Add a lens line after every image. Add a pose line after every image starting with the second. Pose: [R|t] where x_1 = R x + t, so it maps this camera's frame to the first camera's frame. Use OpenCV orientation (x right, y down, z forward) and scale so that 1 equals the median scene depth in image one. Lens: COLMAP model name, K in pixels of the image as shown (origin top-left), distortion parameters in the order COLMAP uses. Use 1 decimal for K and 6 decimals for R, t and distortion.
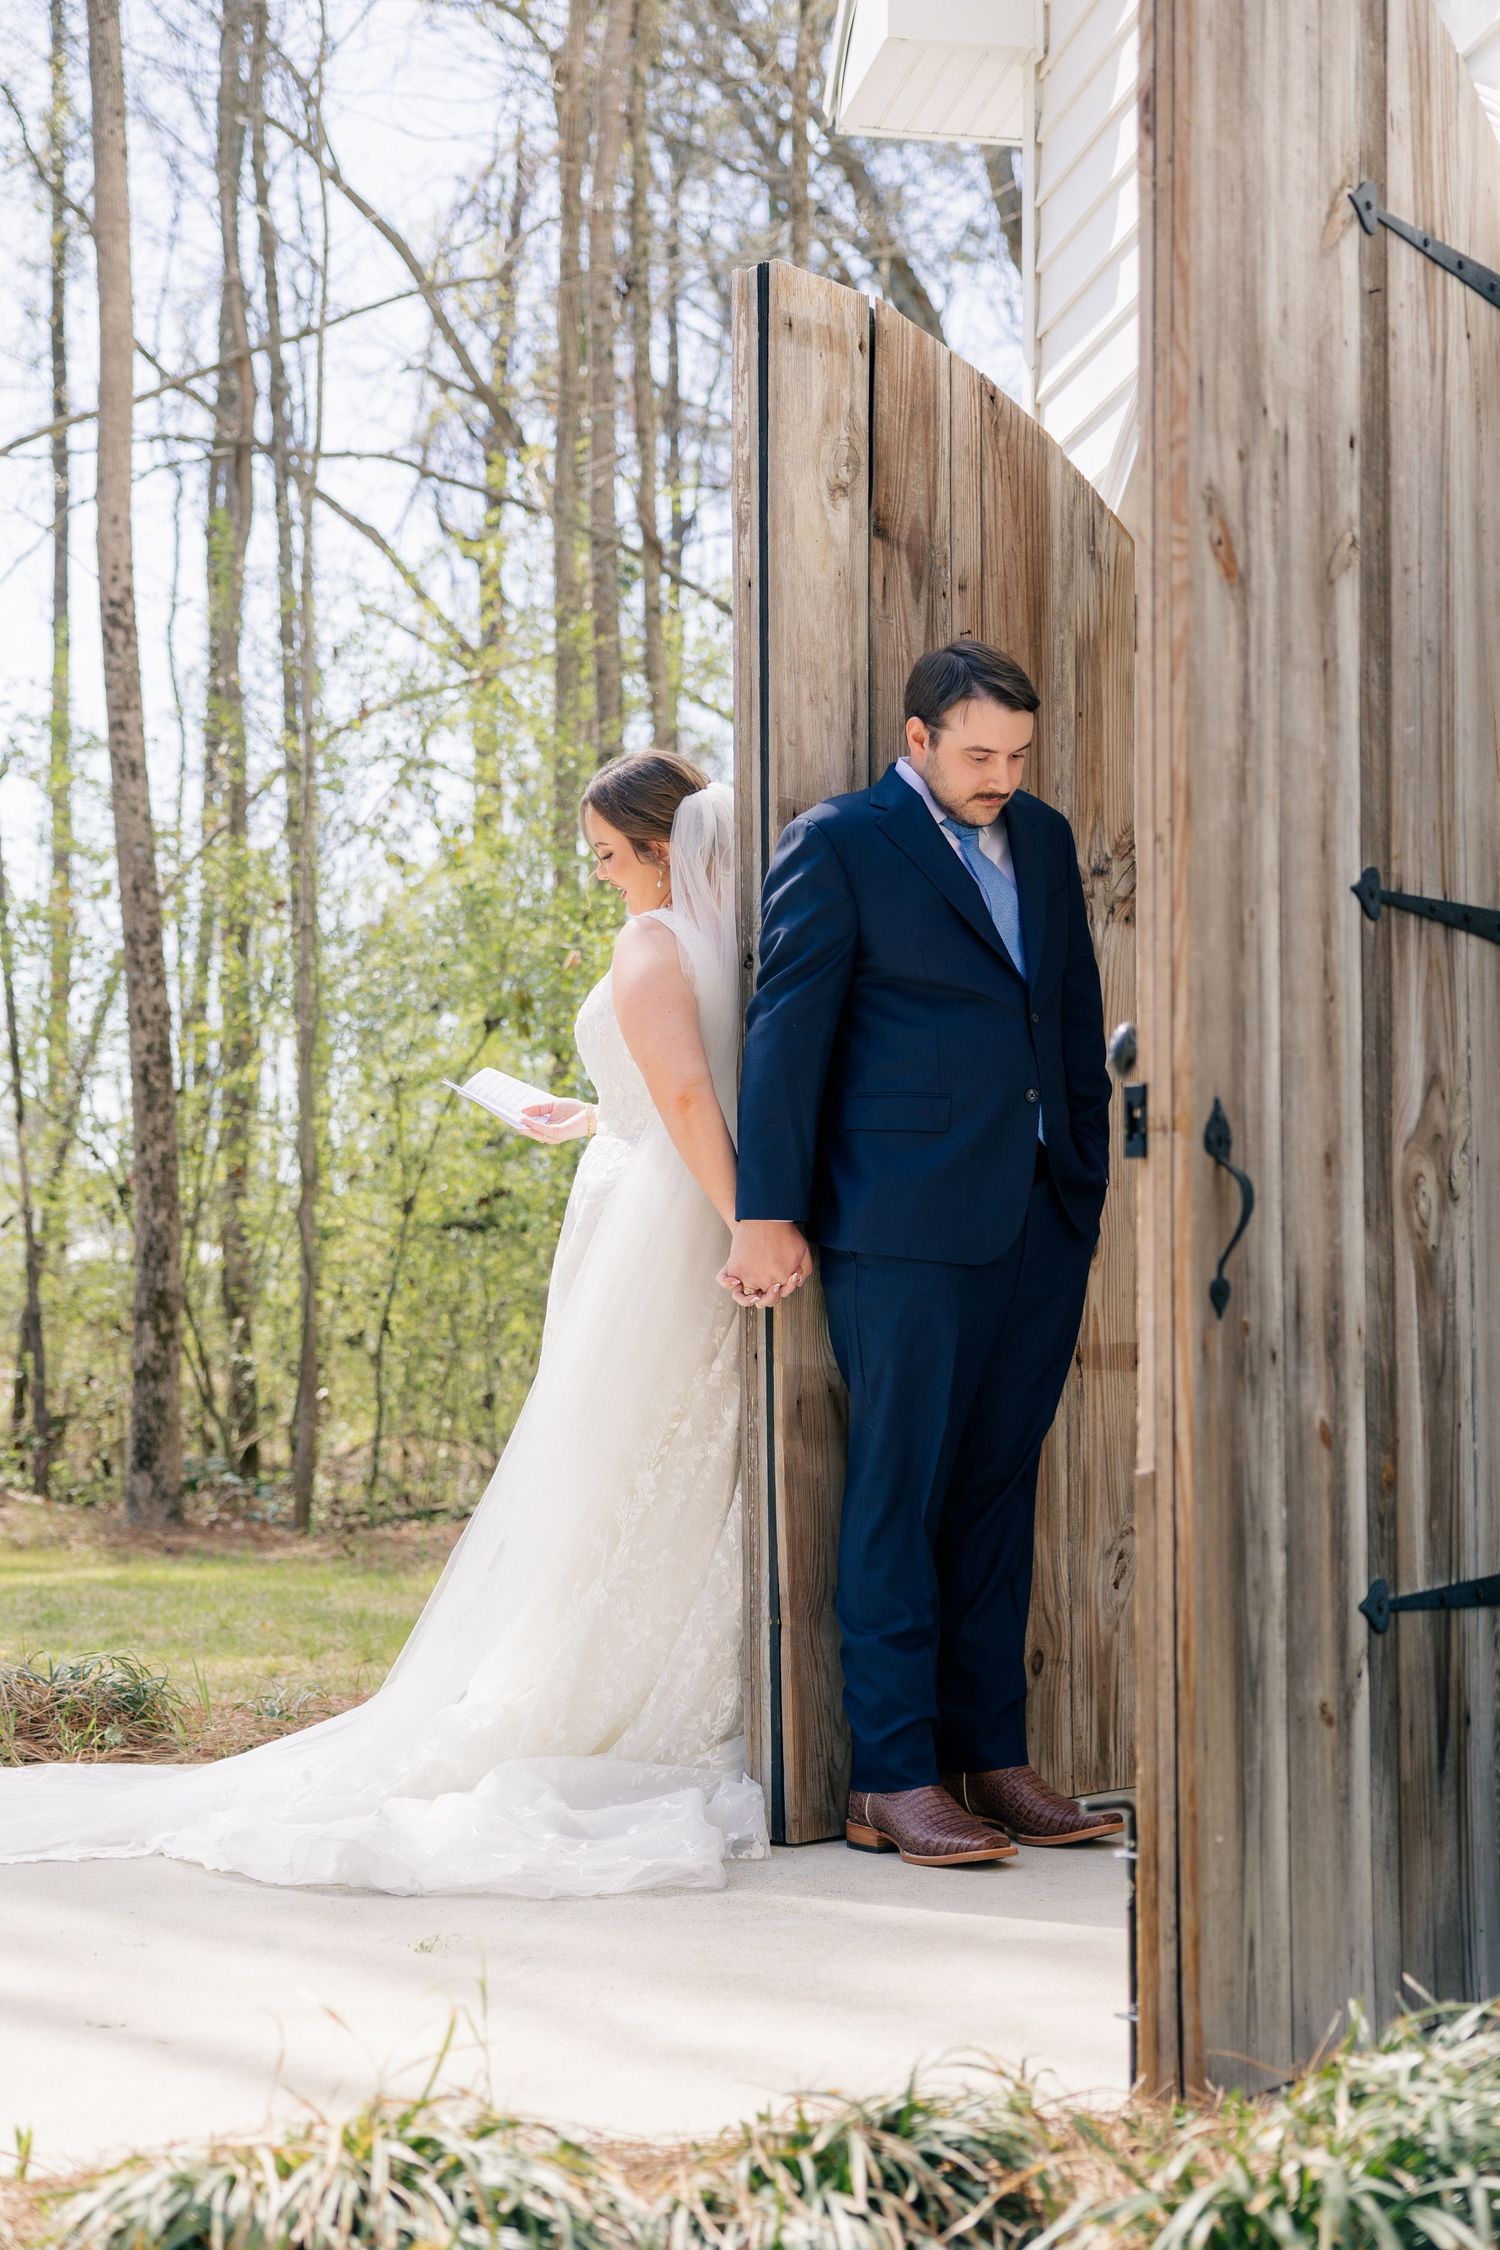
lens RADIAL K [[3350.5, 0, 750.0], [0, 3350.5, 1125.0], [0, 0, 1]] dist [0.039533, 0.100976]
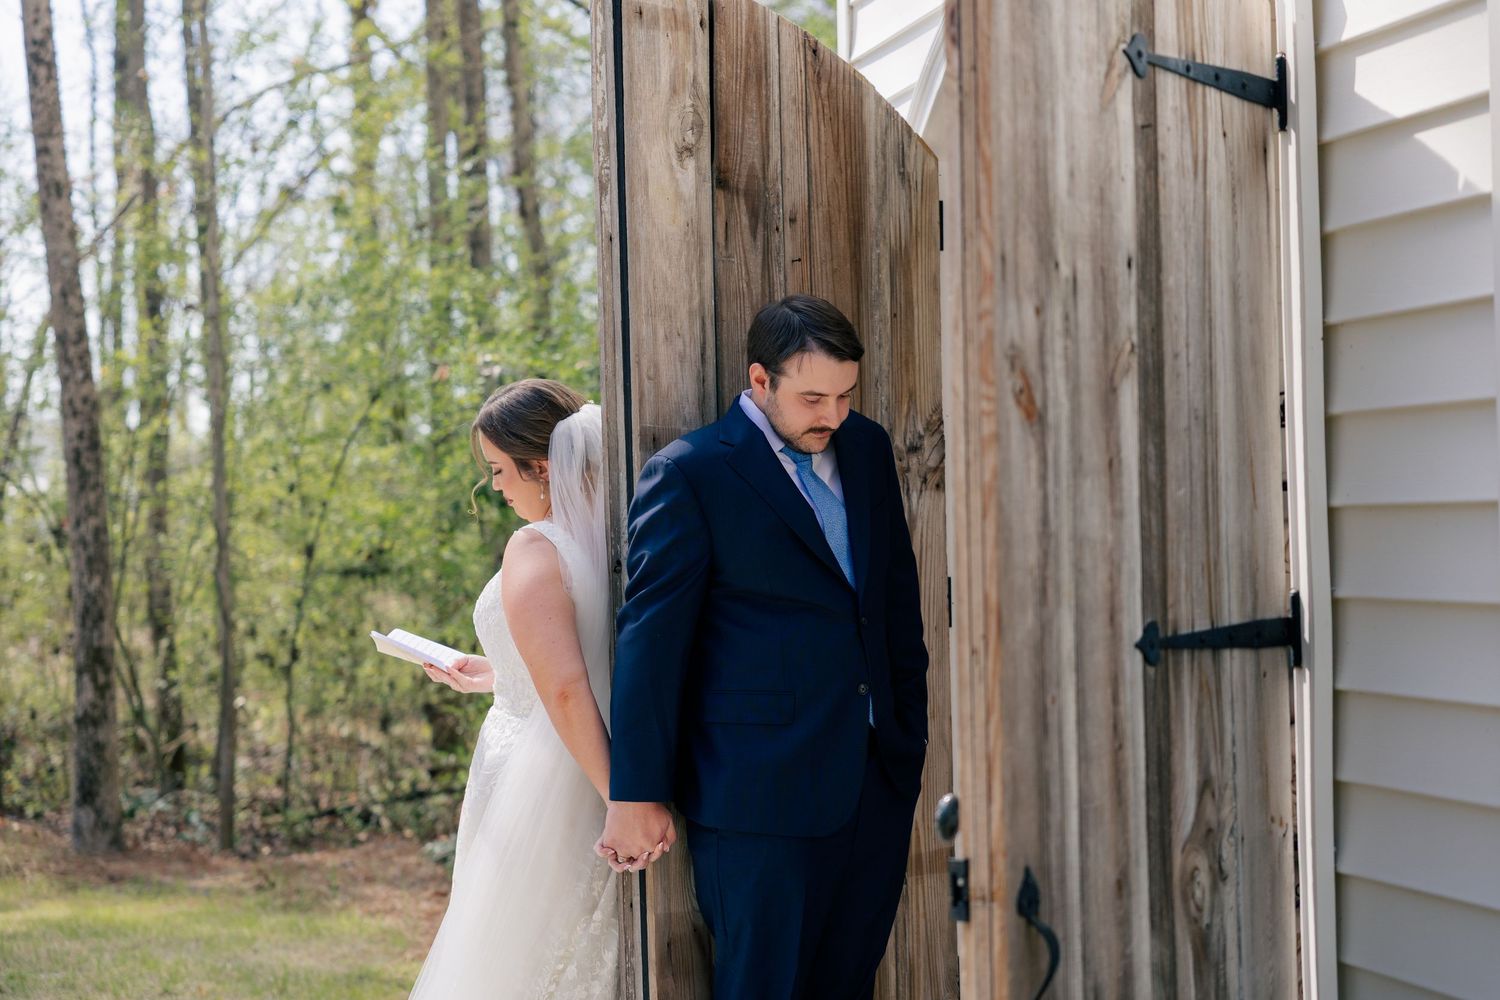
lens RADIAL K [[2904.4, 0, 750.0], [0, 2904.4, 500.0], [0, 0, 1]] dist [0.066207, -0.167961]
pose [[0.998458, -0.022493, 0.050748, -0.005249], [0.019915, 0.998513, 0.050739, -0.125871], [-0.051814, -0.049650, 0.997422, -0.009764]]
